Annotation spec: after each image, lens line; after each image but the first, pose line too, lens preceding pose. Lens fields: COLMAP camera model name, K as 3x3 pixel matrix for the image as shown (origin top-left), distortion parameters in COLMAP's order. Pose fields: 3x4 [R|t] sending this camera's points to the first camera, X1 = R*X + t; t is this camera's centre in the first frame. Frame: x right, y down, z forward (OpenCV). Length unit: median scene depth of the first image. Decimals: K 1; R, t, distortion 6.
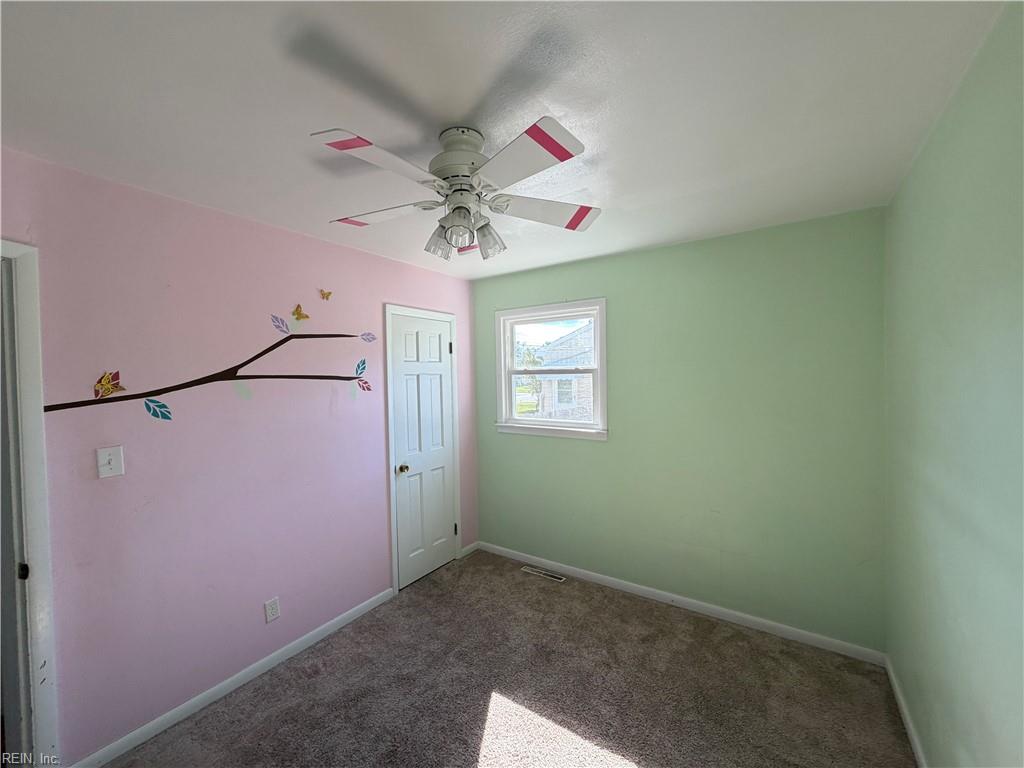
lens RADIAL K [[406.4, 0, 512.8], [0, 406.4, 384.9], [0, 0, 1]] dist [-0.000086, 0.000204]
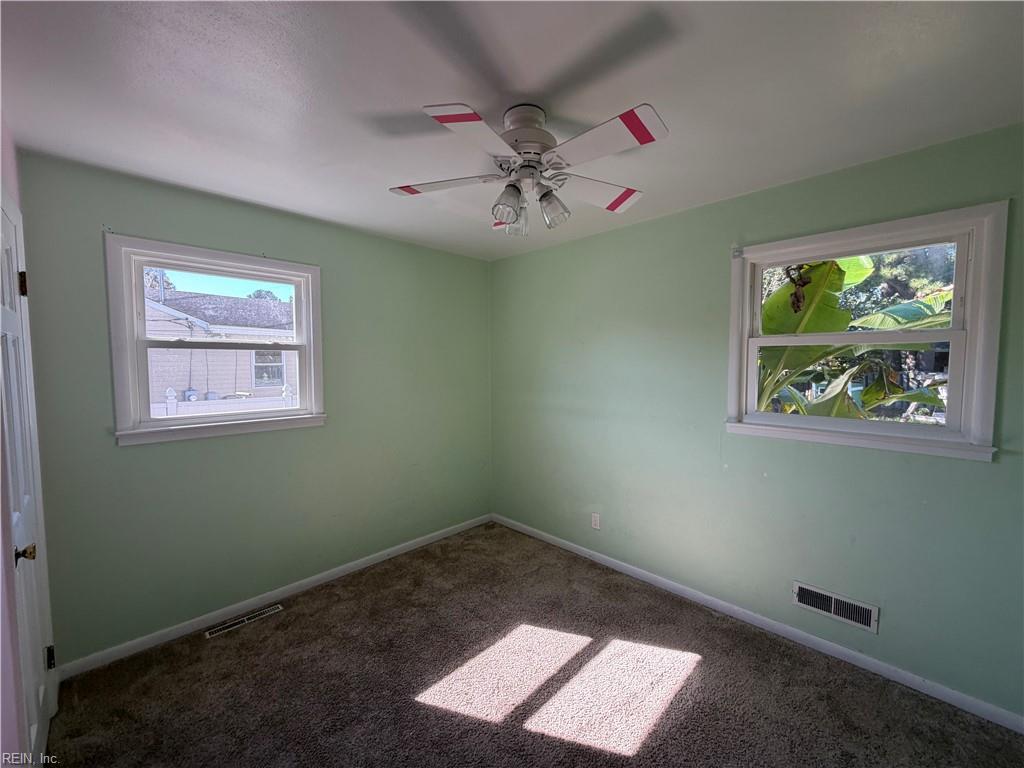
lens RADIAL K [[406.4, 0, 513.9], [0, 406.4, 383.2], [0, 0, 1]] dist [-0.000086, 0.000204]
pose [[0.182714, -0.039949, 0.982354, -0.601716], [0.016044, 0.999162, 0.037649, 0.016834], [-0.983035, 0.008882, 0.183202, 0.424015]]
